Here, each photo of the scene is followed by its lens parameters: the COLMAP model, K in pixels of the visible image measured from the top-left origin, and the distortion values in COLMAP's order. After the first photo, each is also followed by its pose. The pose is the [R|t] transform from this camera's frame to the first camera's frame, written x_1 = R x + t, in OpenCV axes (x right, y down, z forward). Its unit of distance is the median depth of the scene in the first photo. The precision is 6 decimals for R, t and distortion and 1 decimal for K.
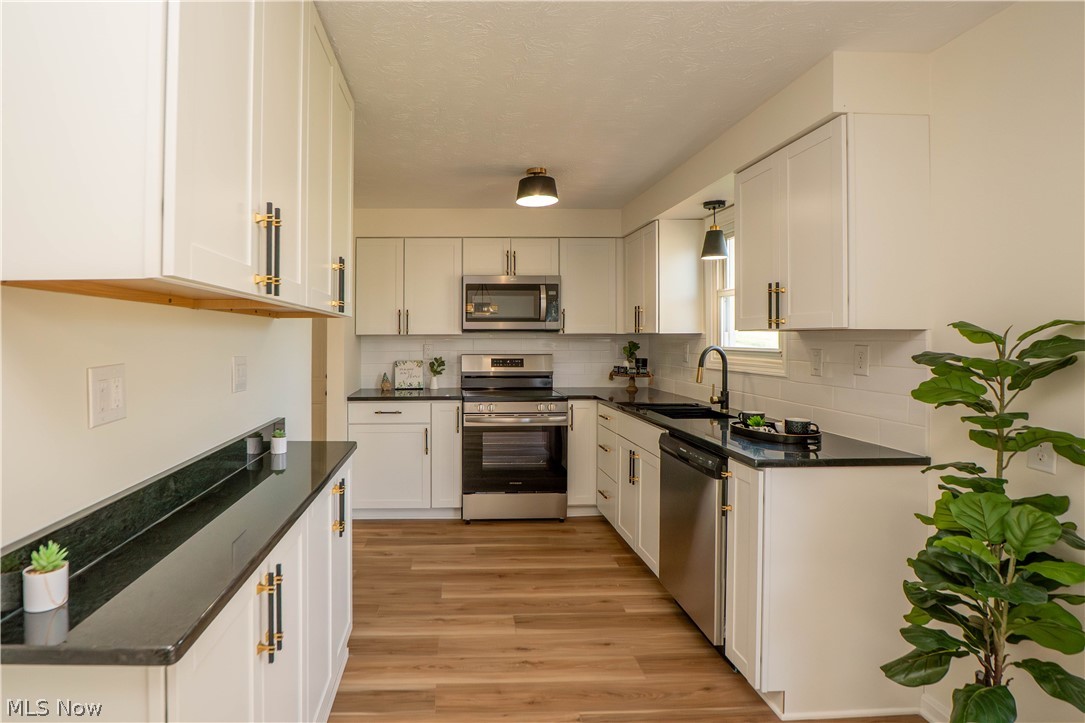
lens RADIAL K [[538.3, 0, 473.2], [0, 538.3, 337.8], [0, 0, 1]] dist [-0.040424, 0.007988]
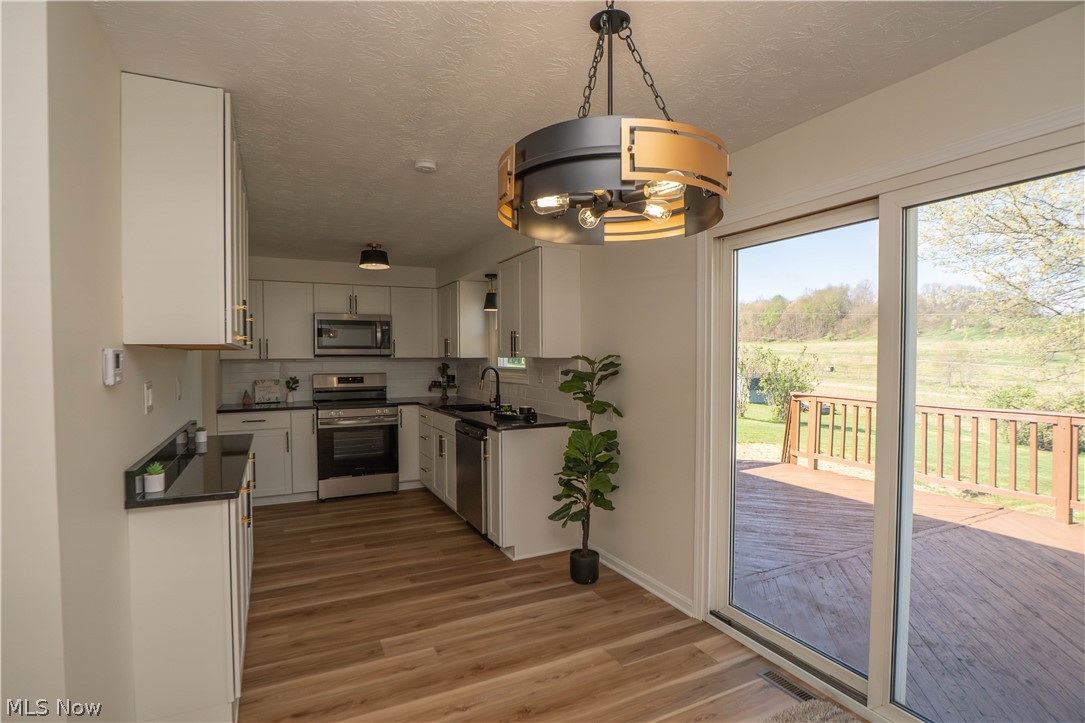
lens RADIAL K [[538.3, 0, 536.7], [0, 538.3, 379.0], [0, 0, 1]] dist [-0.040424, 0.007988]
pose [[0.911617, -0.018620, 0.410619, -0.106488], [0.001587, 0.999125, 0.041784, -0.017361], [-0.411038, -0.037439, 0.910849, -0.669565]]
